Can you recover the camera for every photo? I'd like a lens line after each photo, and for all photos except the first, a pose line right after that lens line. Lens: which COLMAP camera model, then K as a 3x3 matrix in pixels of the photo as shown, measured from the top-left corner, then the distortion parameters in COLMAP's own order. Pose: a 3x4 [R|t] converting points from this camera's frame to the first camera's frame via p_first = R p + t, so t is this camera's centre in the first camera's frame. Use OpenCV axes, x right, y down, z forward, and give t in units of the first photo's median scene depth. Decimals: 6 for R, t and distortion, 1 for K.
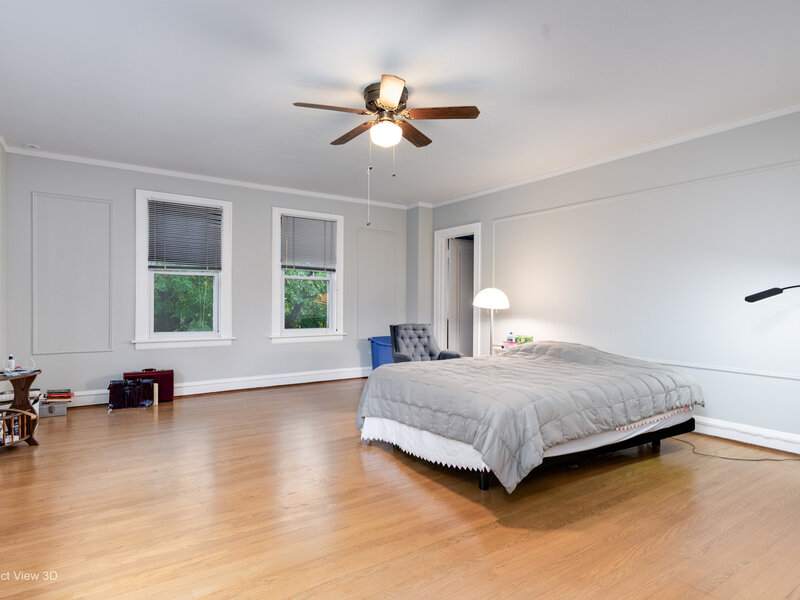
lens RADIAL K [[448.3, 0, 400.0], [0, 448.3, 300.0], [0, 0, 1]] dist [0.018662, 0.000354]
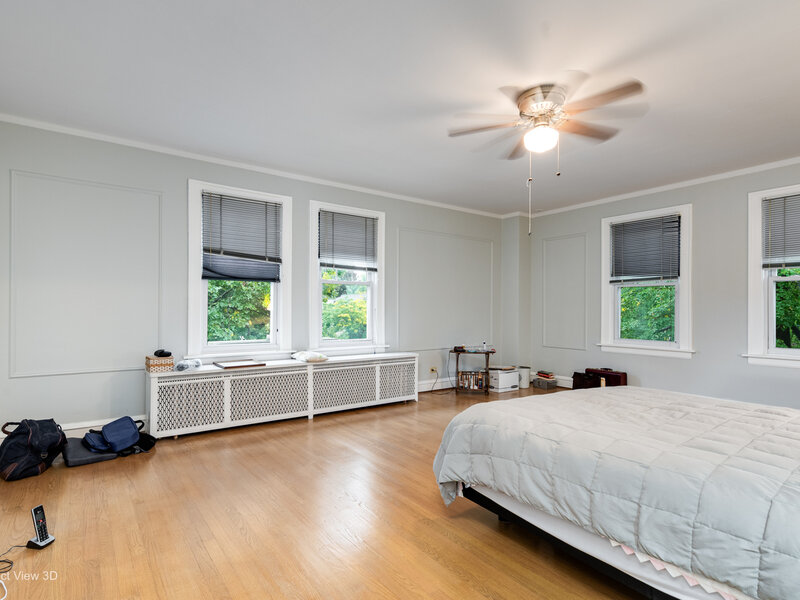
lens RADIAL K [[444.4, 0, 400.0], [0, 444.4, 300.0], [0, 0, 1]] dist [0.003785, 0.000265]
pose [[0.034224, -0.027454, -0.999037, 0.587384], [0.001581, 0.999623, -0.027416, 0.005179], [0.999413, -0.000641, 0.034255, 0.420454]]
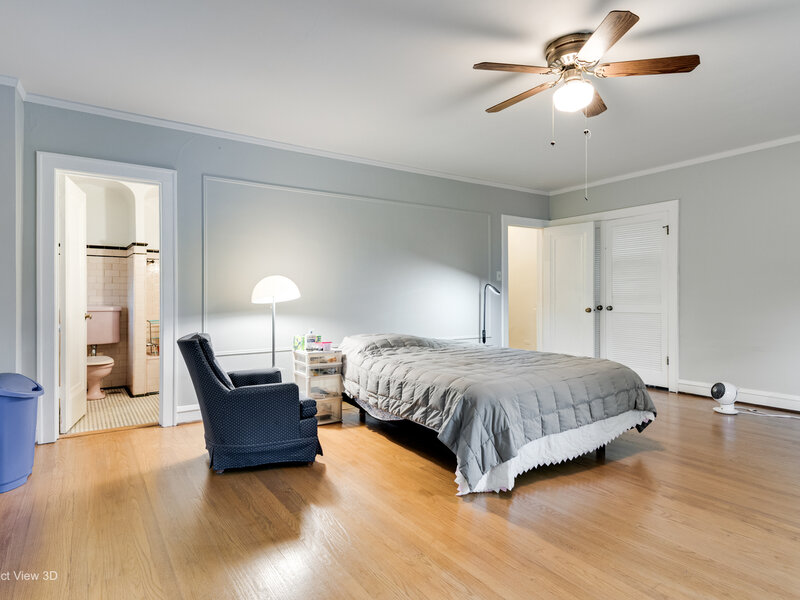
lens RADIAL K [[448.3, 0, 400.0], [0, 448.3, 300.0], [0, 0, 1]] dist [0.018662, 0.000354]
pose [[0.037043, -0.013816, 0.999218, -0.558613], [-0.005901, 0.999884, 0.014044, 0.004594], [-0.999296, -0.006416, 0.036957, 0.815086]]
